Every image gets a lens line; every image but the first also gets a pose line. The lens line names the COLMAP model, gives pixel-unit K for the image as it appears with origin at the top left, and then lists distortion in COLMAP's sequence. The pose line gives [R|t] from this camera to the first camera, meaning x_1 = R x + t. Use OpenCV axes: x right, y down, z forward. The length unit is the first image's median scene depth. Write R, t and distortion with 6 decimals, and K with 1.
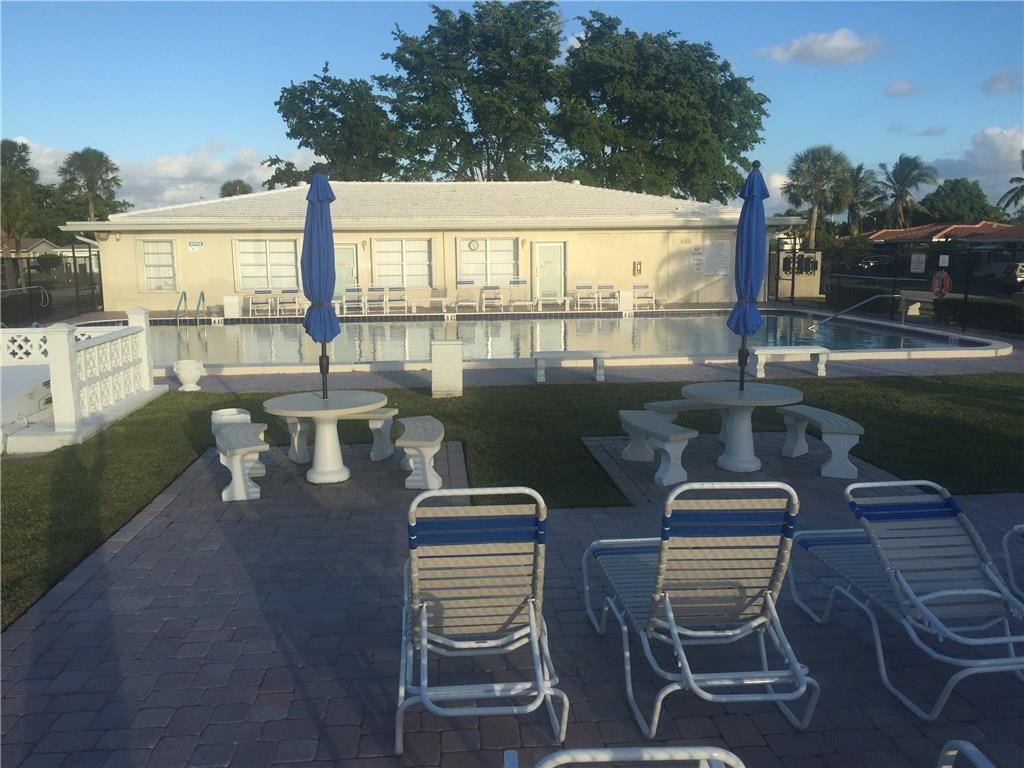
lens RADIAL K [[867.3, 0, 506.5], [0, 867.3, 384.5], [0, 0, 1]] dist [0.038412, -0.030949]
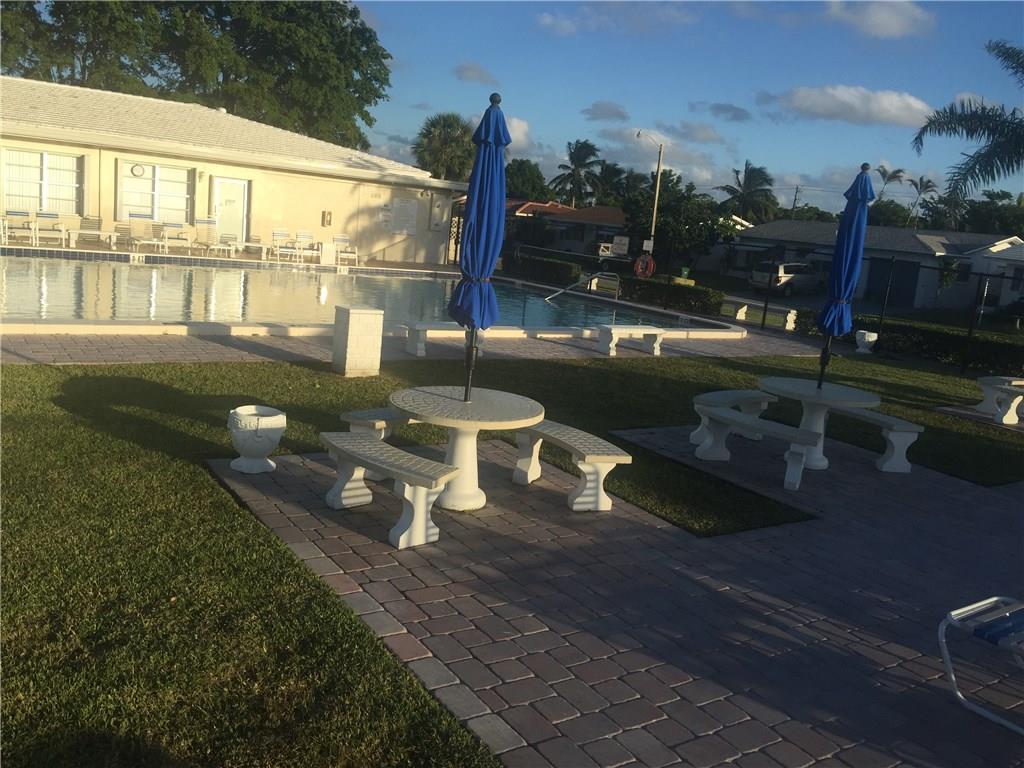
lens RADIAL K [[867.3, 0, 510.1], [0, 867.3, 381.2], [0, 0, 1]] dist [0.038412, -0.030949]
pose [[0.865559, 0.006480, 0.500765, -0.147532], [-0.034607, 0.998300, 0.046900, -0.010085], [-0.499610, -0.057924, 0.864312, 0.083710]]
